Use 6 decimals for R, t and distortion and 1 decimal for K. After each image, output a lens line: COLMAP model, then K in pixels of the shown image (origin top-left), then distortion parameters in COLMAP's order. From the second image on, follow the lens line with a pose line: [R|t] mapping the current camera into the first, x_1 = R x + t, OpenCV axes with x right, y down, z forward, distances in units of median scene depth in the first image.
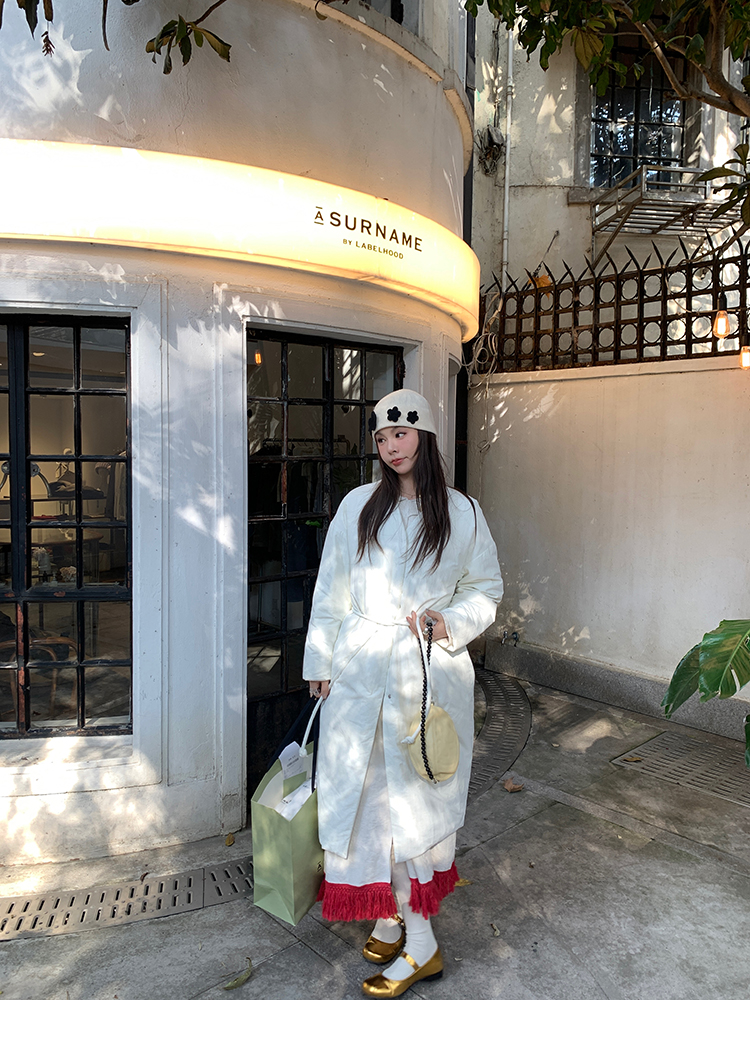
lens RADIAL K [[794.0, 0, 381.8], [0, 794.0, 525.6], [0, 0, 1]] dist [-0.013313, -0.003414]
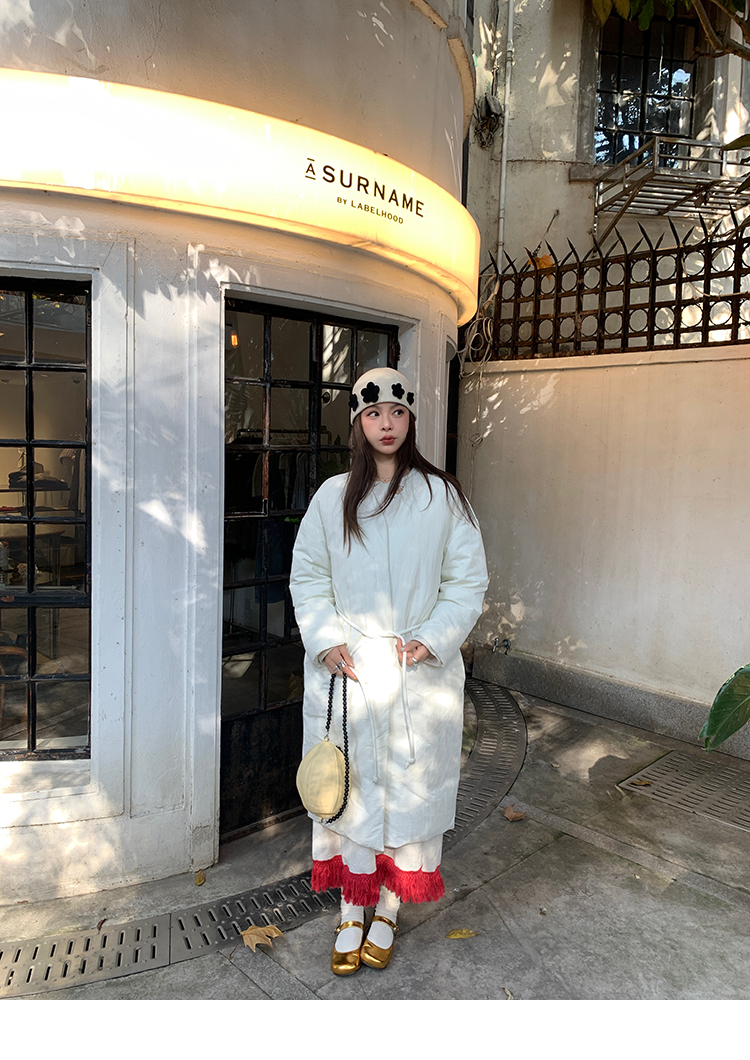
lens RADIAL K [[794.0, 0, 367.4], [0, 794.0, 535.7], [0, 0, 1]] dist [-0.013313, -0.003414]
pose [[0.999699, 0.013360, 0.020561, -0.026463], [-0.013726, 0.999748, 0.017769, -0.003803], [-0.020318, -0.018046, 0.999631, 0.111158]]
